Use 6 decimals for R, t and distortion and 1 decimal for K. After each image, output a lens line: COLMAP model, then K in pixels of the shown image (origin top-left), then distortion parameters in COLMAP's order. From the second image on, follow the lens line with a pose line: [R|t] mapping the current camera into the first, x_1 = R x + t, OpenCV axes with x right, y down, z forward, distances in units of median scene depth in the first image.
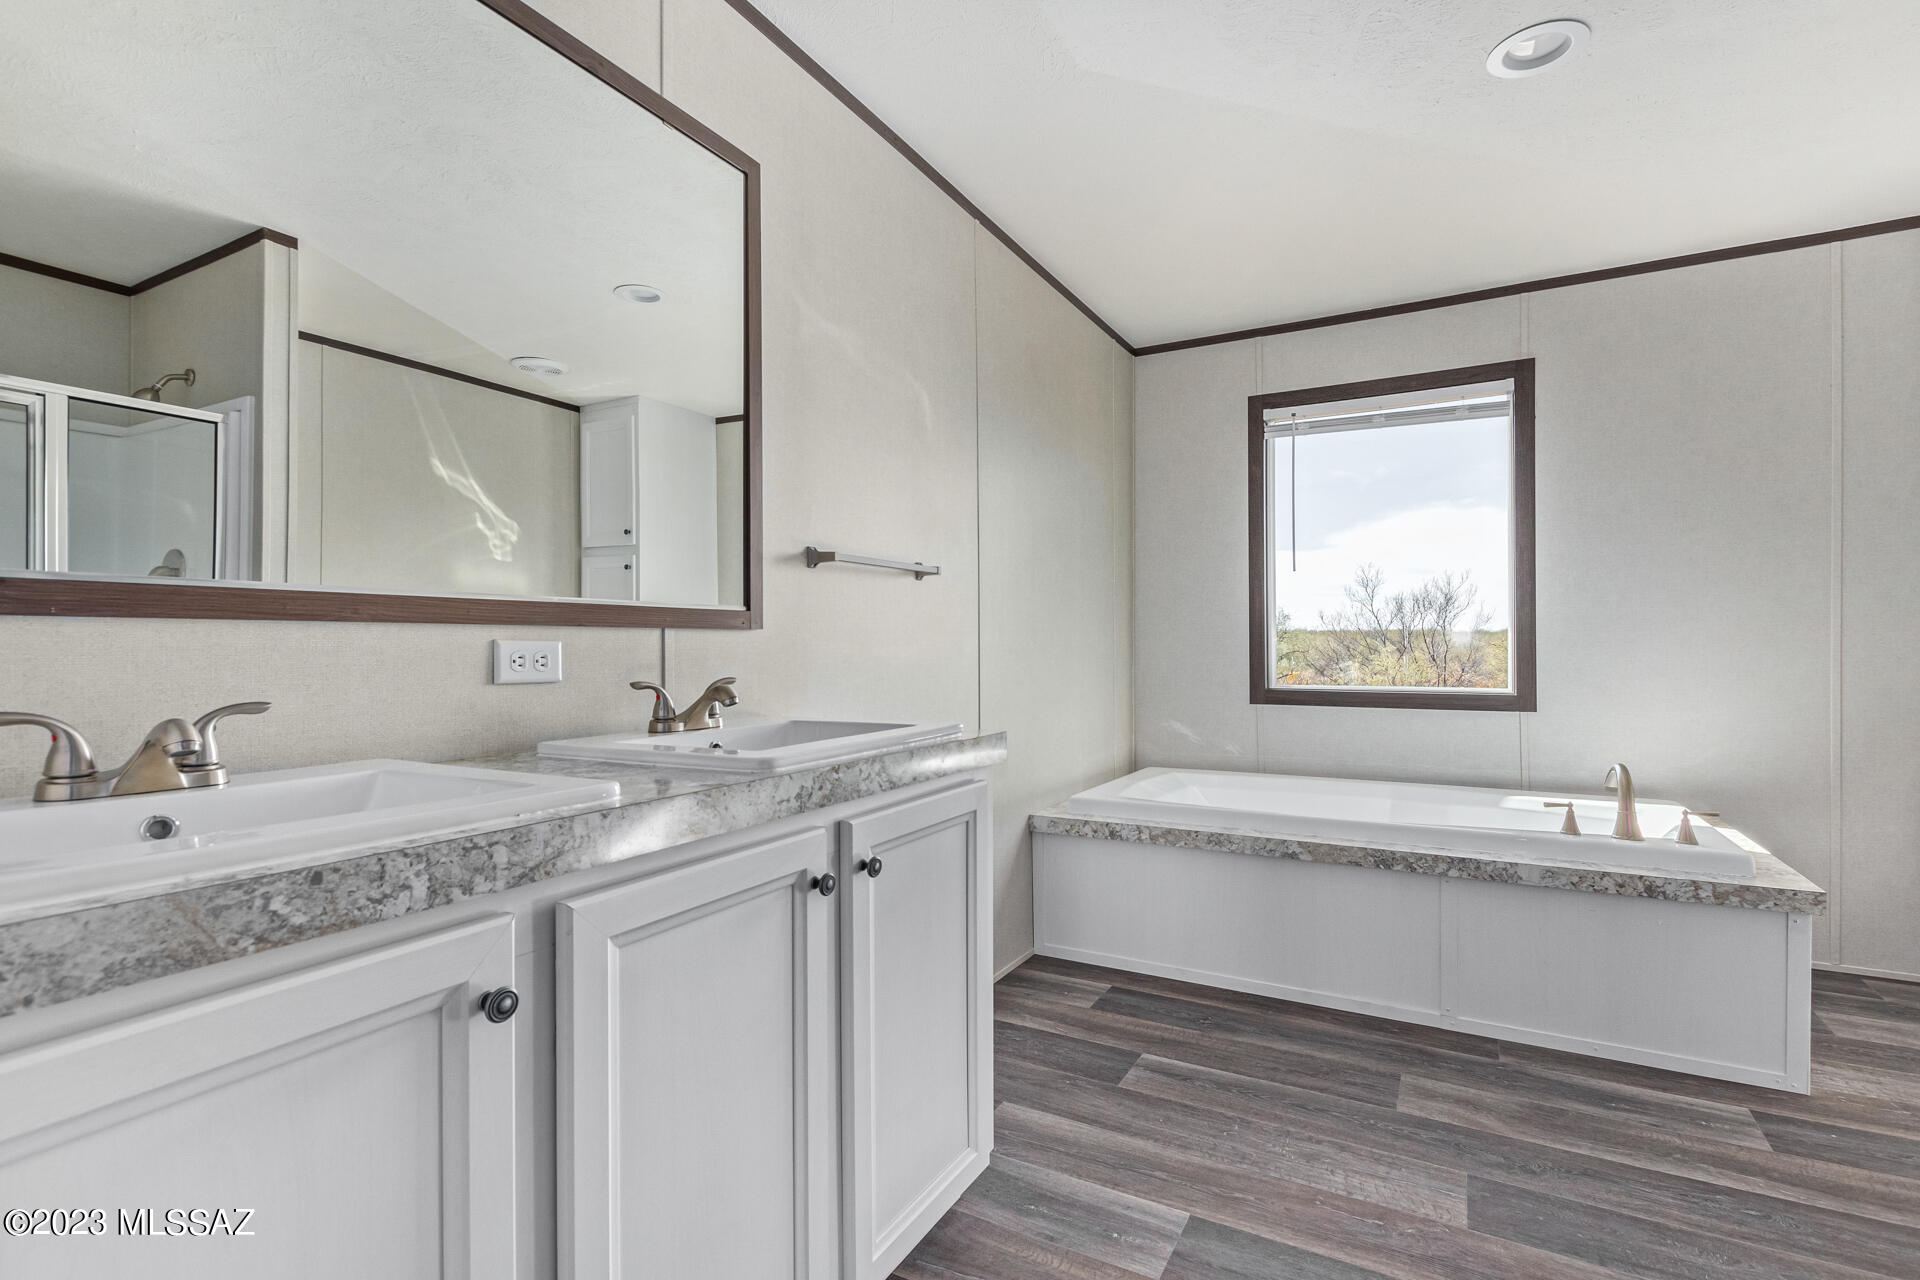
lens RADIAL K [[880.8, 0, 975.7], [0, 880.8, 638.1], [0, 0, 1]] dist [-0.001548, -0.002473]
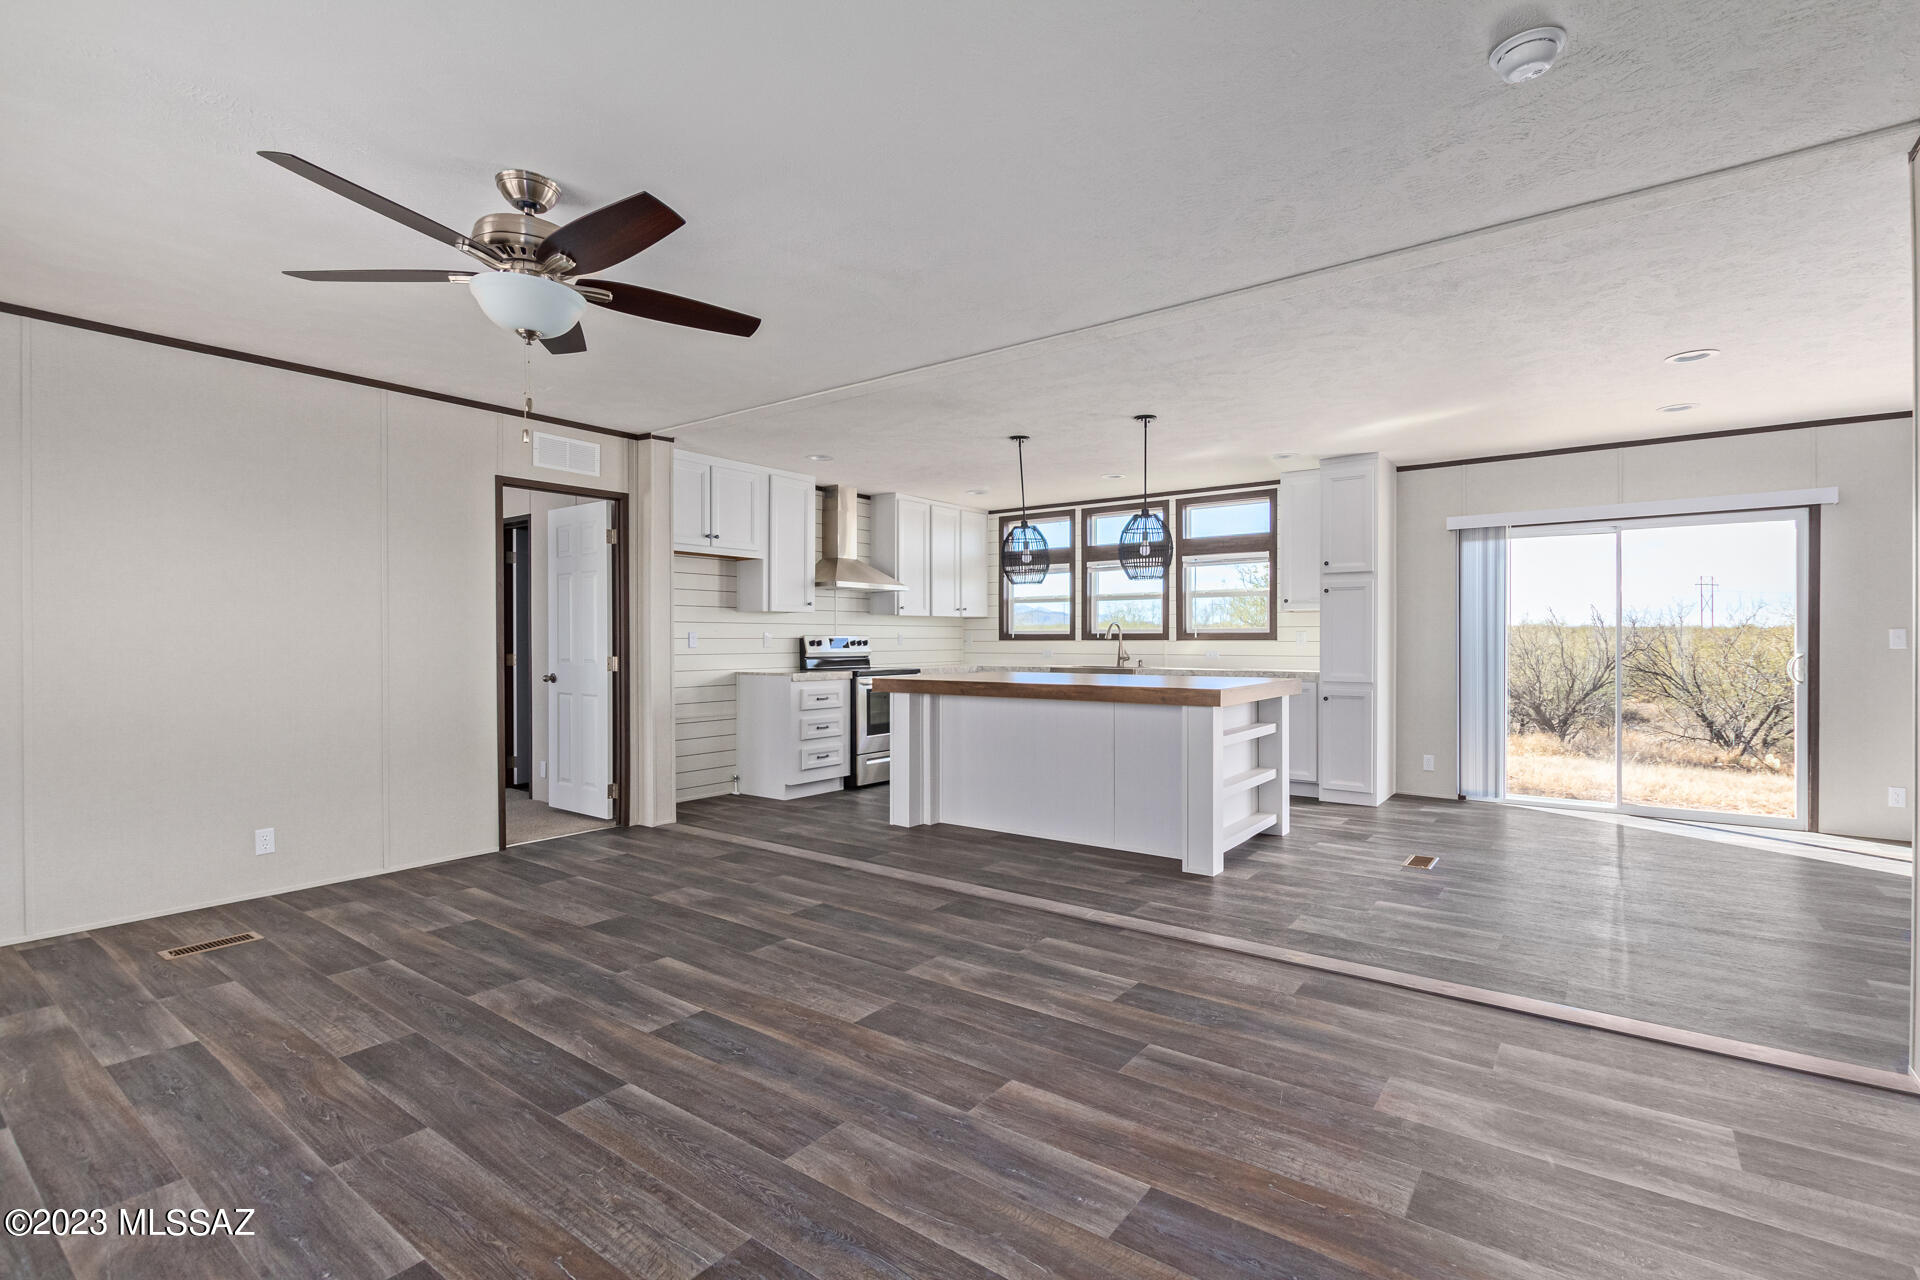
lens RADIAL K [[881.4, 0, 945.9], [0, 881.4, 647.4], [0, 0, 1]] dist [-0.004685, 0.000074]
pose [[0.988570, 0.003083, -0.150728, 0.148030], [-0.002344, 0.999984, 0.005079, 0.000267], [0.150742, -0.004667, 0.988562, -0.078768]]
